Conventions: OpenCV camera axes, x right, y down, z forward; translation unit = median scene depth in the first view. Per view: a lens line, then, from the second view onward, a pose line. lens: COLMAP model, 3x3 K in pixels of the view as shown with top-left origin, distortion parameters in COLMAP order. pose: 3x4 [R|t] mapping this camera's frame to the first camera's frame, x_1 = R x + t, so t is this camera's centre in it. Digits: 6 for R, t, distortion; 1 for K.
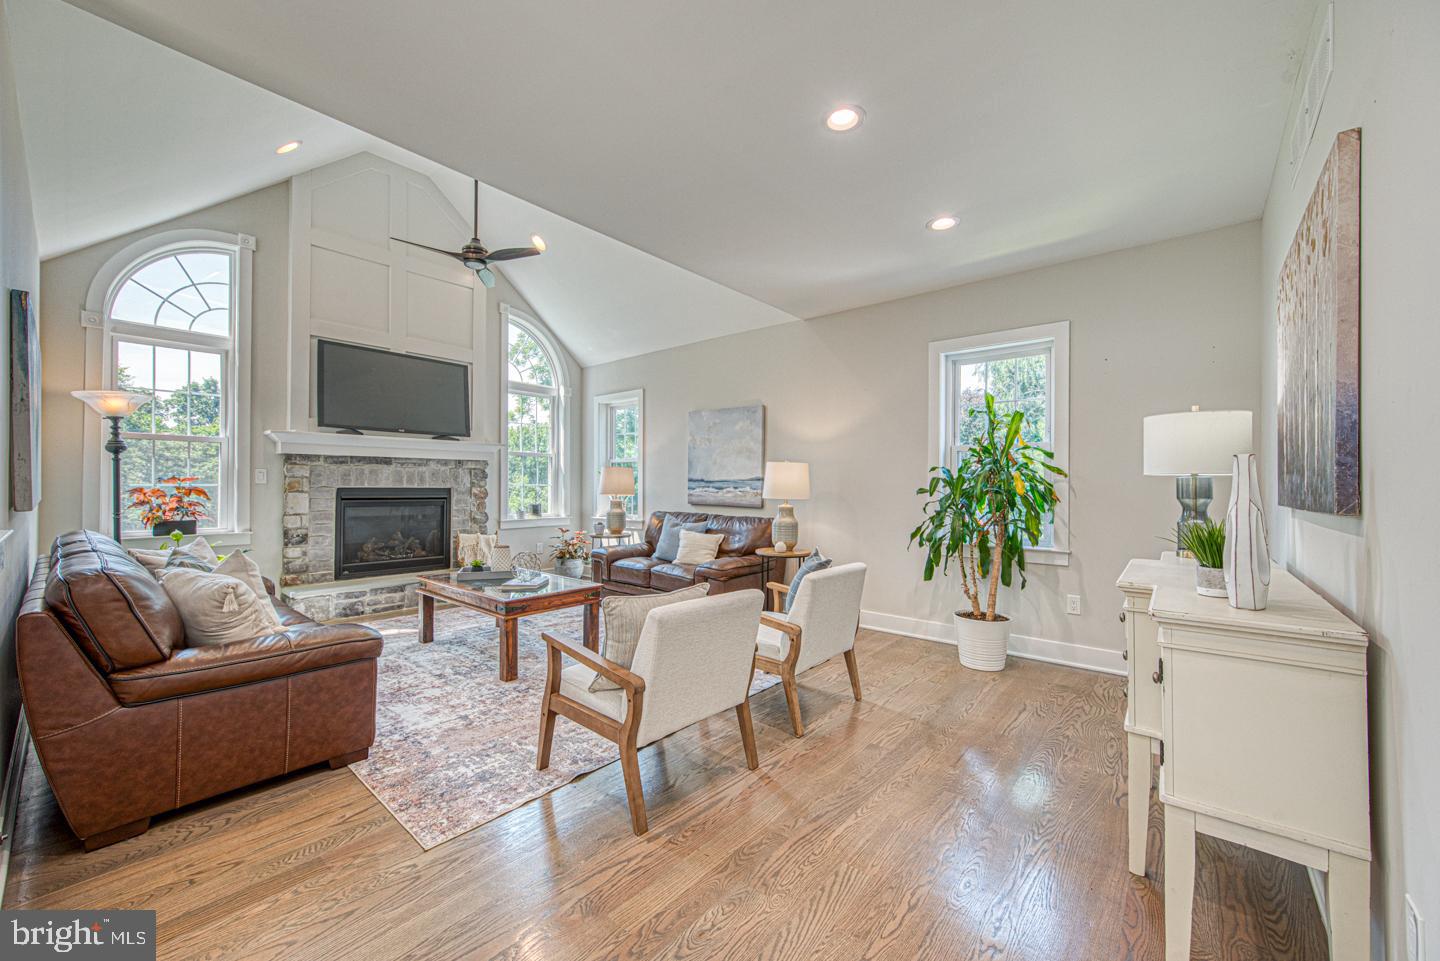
lens RADIAL K [[552.6, 0, 726.5], [0, 552.6, 482.2], [0, 0, 1]] dist [0.003155, -0.000362]
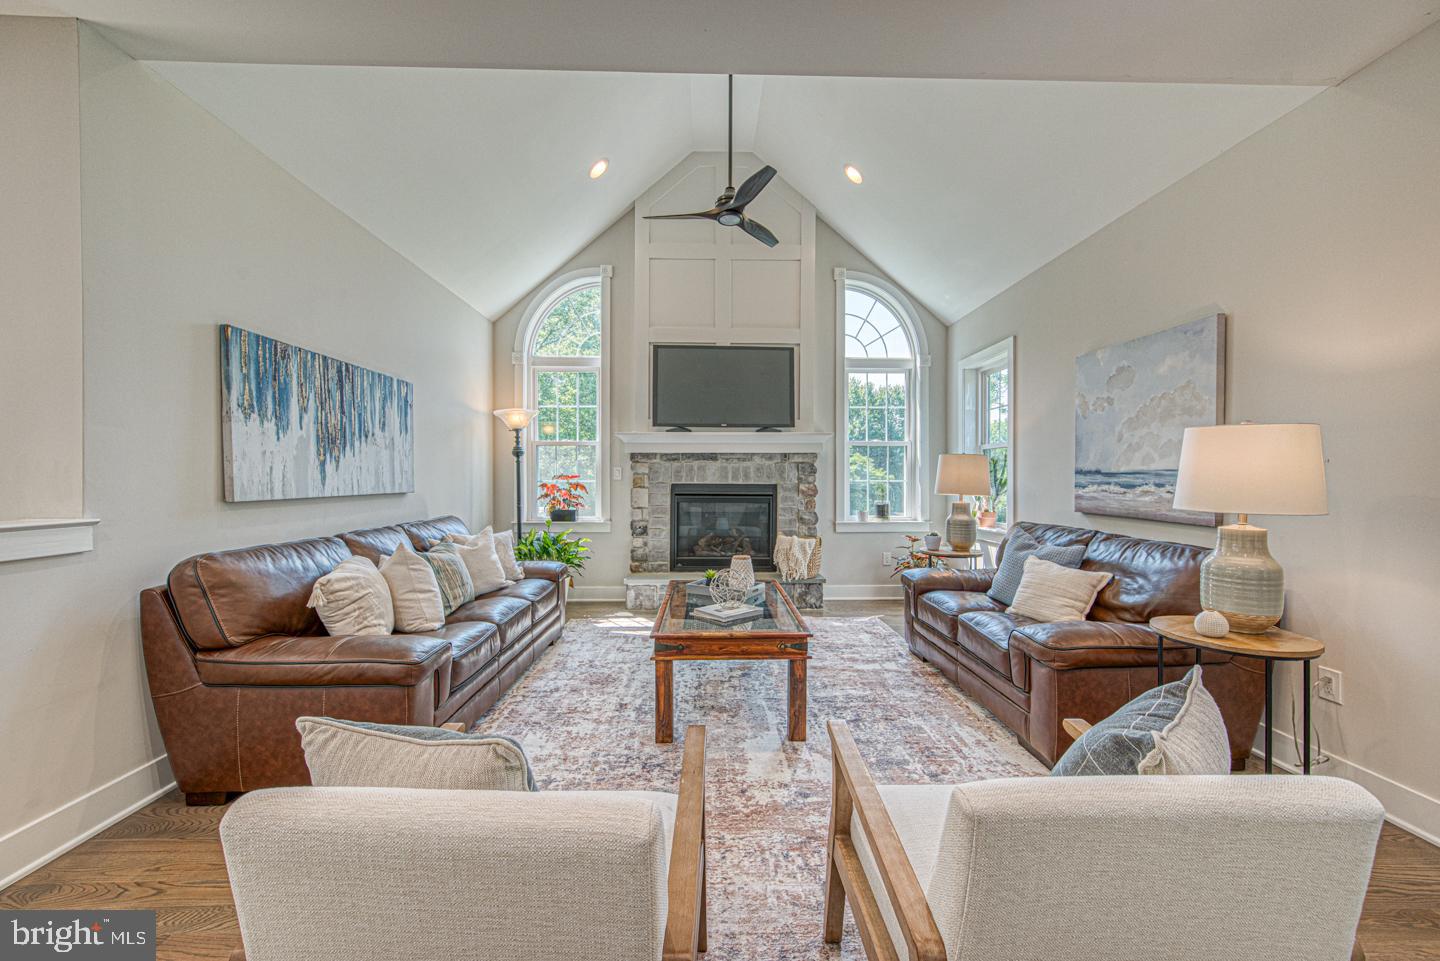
lens RADIAL K [[552.6, 0, 726.5], [0, 552.6, 482.2], [0, 0, 1]] dist [0.003155, -0.000362]
pose [[0.664626, -0.000076, -0.747176, 0.148812], [0.005316, 0.999975, 0.004627, 0.002882], [0.747158, -0.007047, 0.664610, 0.379108]]
